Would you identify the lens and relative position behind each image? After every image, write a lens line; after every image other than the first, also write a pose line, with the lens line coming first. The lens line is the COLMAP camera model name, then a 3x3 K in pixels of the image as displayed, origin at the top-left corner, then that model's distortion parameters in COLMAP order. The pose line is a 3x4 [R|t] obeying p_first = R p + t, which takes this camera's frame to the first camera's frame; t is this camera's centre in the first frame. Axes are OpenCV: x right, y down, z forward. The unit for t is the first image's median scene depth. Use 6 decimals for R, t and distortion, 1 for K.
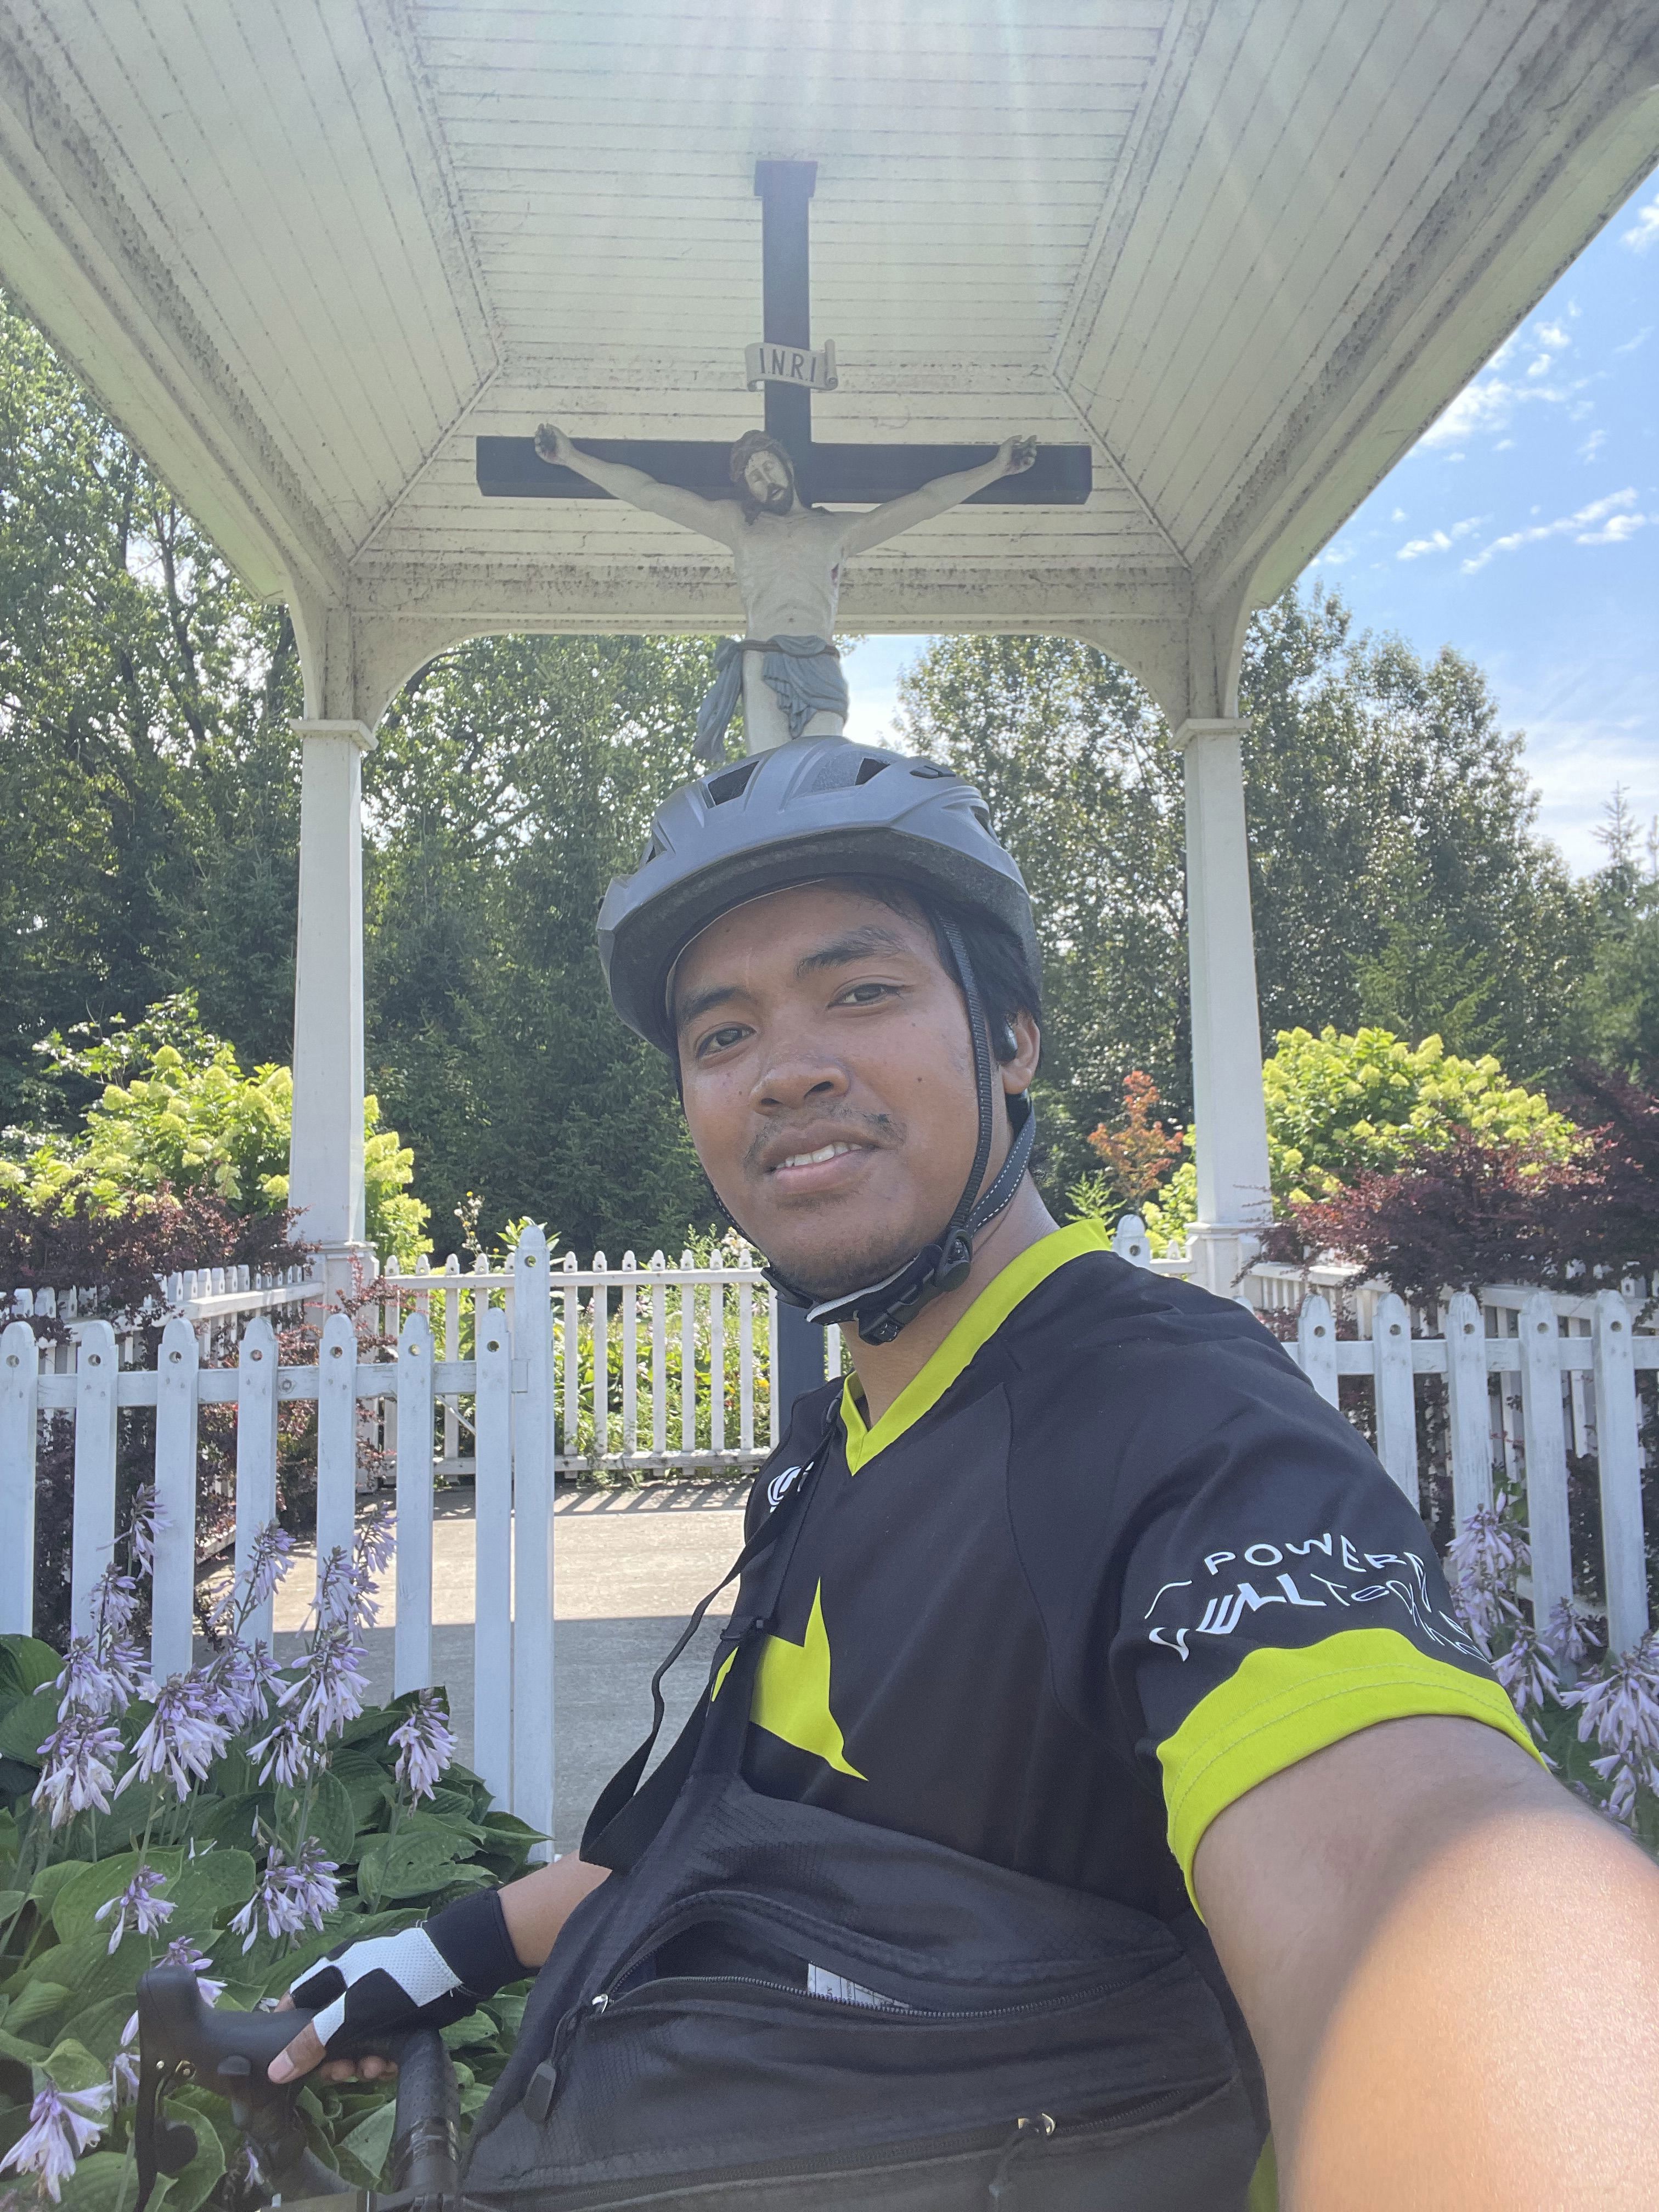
lens RADIAL K [[1488.4, 0, 816.2], [0, 1488.4, 1110.5], [0, 0, 1]] dist [0.012707, 0.001620]
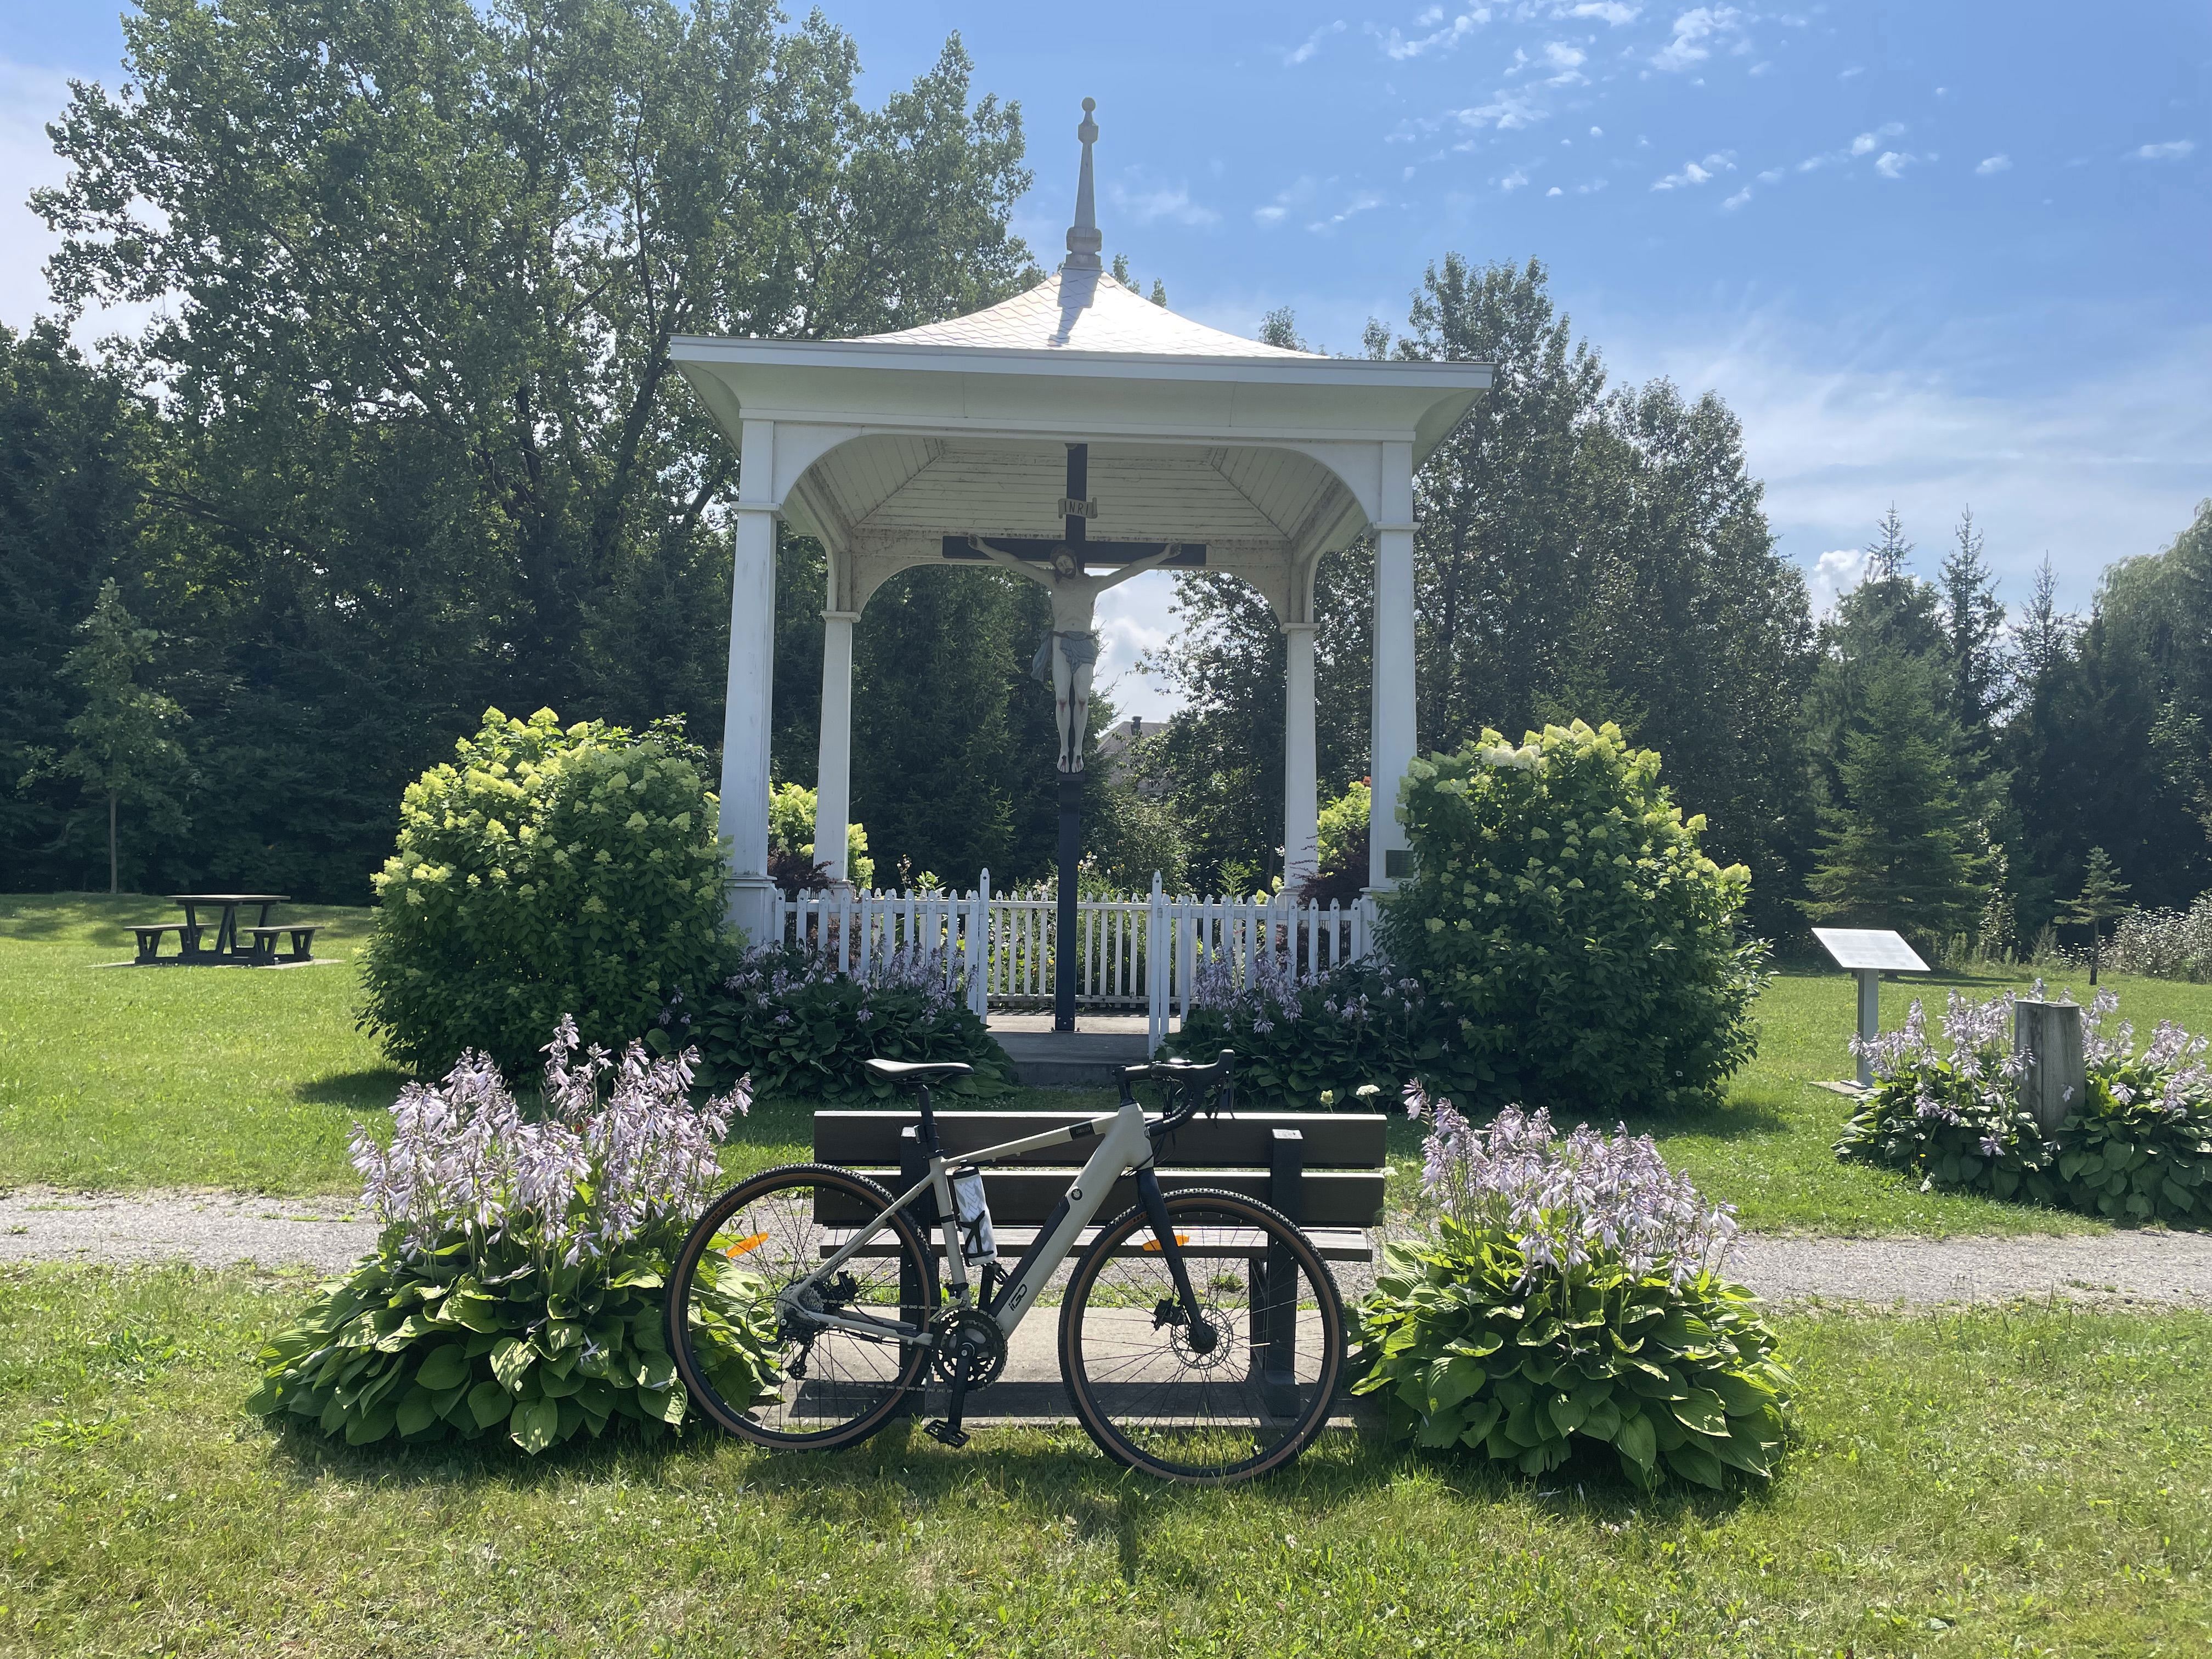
lens RADIAL K [[1670.1, 0, 1115.9], [0, 1670.1, 823.0], [0, 0, 1]] dist [-0.008038, -0.000918]
pose [[0.999041, 0.040685, -0.016162, 0.072354], [-0.040083, 0.998549, 0.035967, -0.074650], [0.017602, -0.035285, 0.999222, -1.108464]]
